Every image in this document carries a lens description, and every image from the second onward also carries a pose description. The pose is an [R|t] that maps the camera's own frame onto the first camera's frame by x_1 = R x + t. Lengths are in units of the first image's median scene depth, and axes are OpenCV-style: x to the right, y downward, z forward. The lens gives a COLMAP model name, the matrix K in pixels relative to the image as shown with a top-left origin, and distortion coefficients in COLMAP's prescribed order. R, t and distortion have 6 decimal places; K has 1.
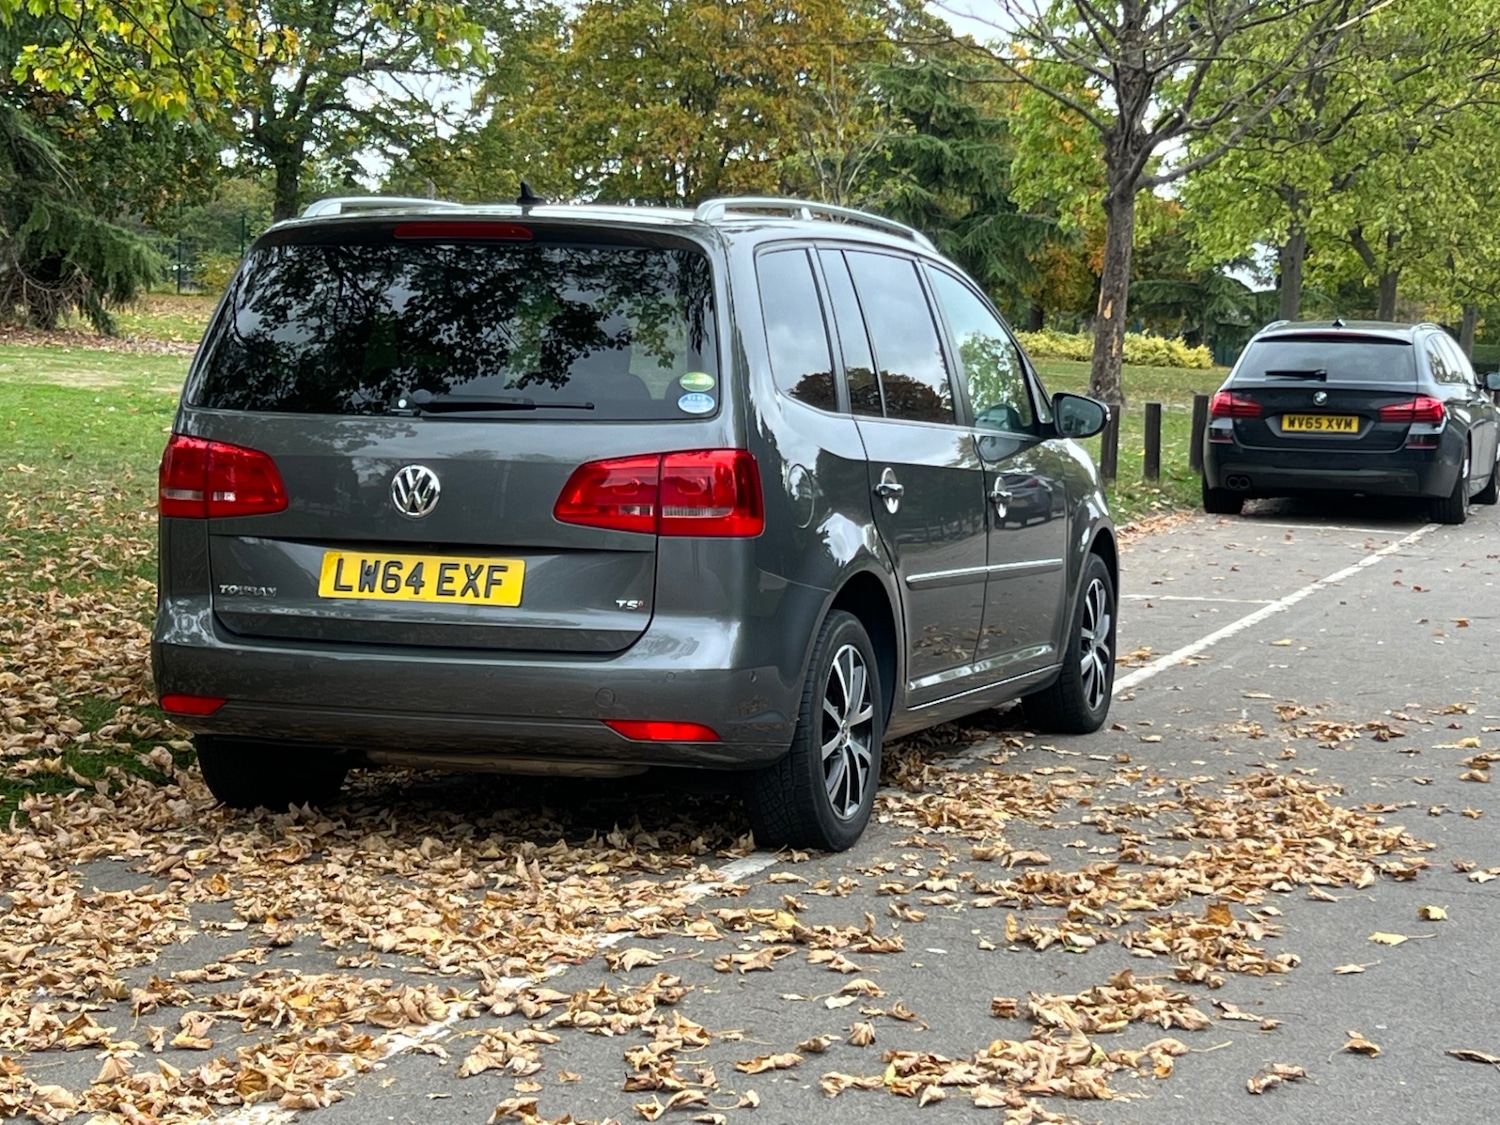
lens RADIAL K [[3040.6, 0, 763.0], [0, 3040.6, 562.7], [0, 0, 1]] dist [0.210849, -0.713299]
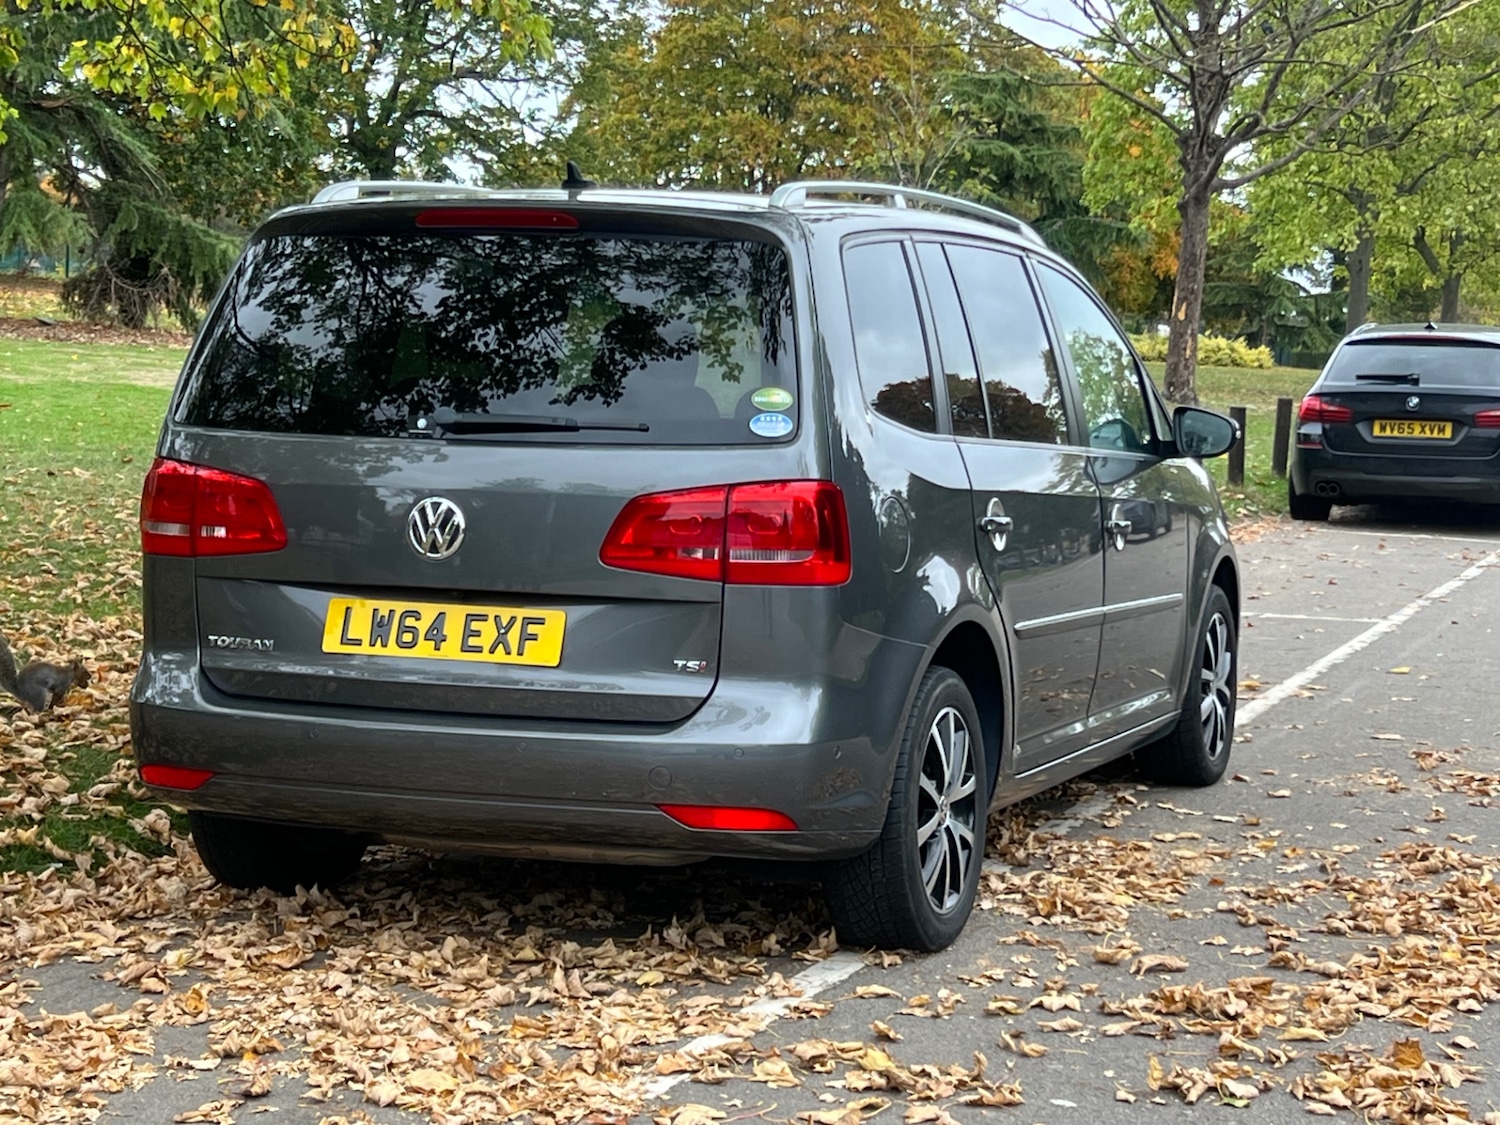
lens RADIAL K [[2932.7, 0, 751.2], [0, 2932.7, 564.6], [0, 0, 1]] dist [0.273098, -1.420470]
pose [[0.999566, 0.005675, -0.028912, -0.003444], [-0.005578, 0.999979, 0.003434, -0.015114], [0.028931, -0.003271, 0.999576, 0.174430]]
